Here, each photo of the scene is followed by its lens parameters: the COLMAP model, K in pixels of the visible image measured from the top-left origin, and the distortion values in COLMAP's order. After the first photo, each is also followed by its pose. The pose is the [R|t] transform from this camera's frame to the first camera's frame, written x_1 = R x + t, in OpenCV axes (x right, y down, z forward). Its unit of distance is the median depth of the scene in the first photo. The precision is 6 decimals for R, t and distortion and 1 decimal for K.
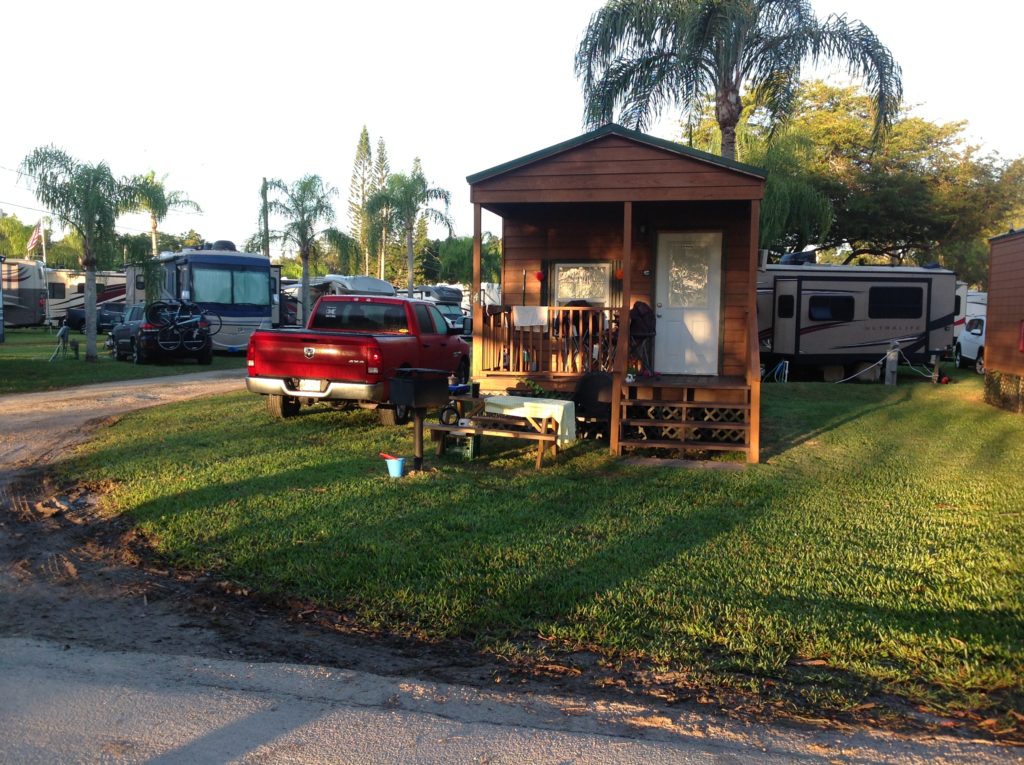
lens RADIAL K [[1025.9, 0, 512.0], [0, 1025.9, 382.5], [0, 0, 1]] dist [0.061348, -0.005974]
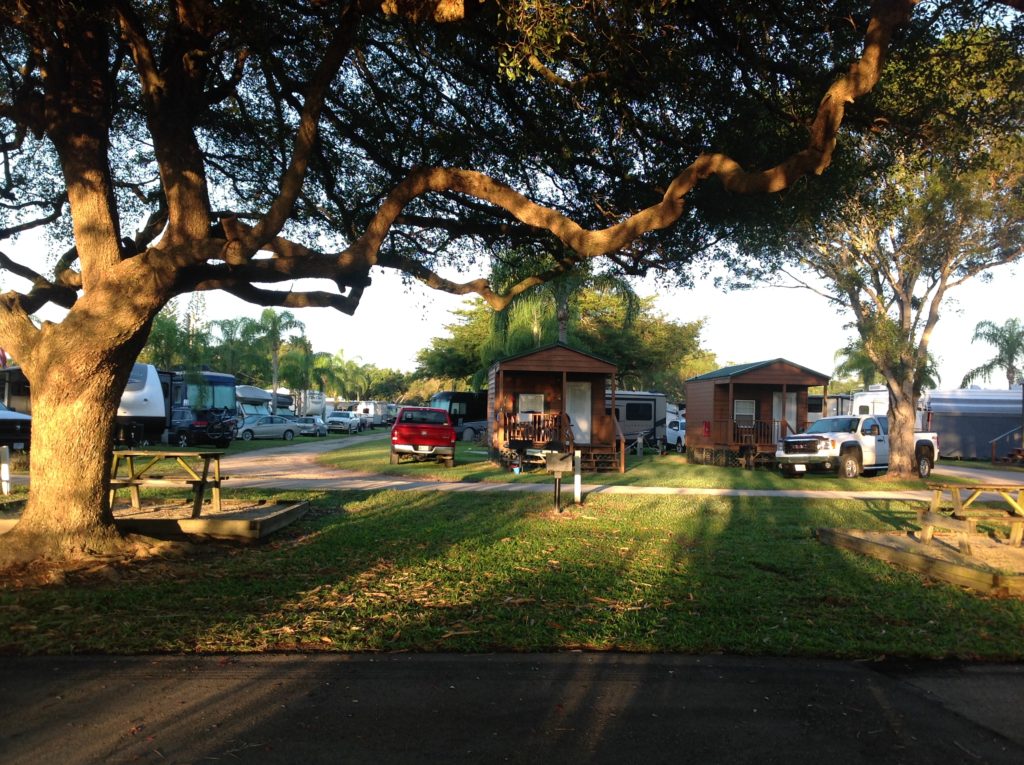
lens RADIAL K [[1025.9, 0, 512.0], [0, 1025.9, 382.5], [0, 0, 1]] dist [0.061348, -0.005974]
pose [[0.957759, 0.016069, 0.287122, -0.410702], [0.012231, 0.995258, -0.096497, 0.049047], [-0.287311, 0.095933, 0.953021, -0.752937]]
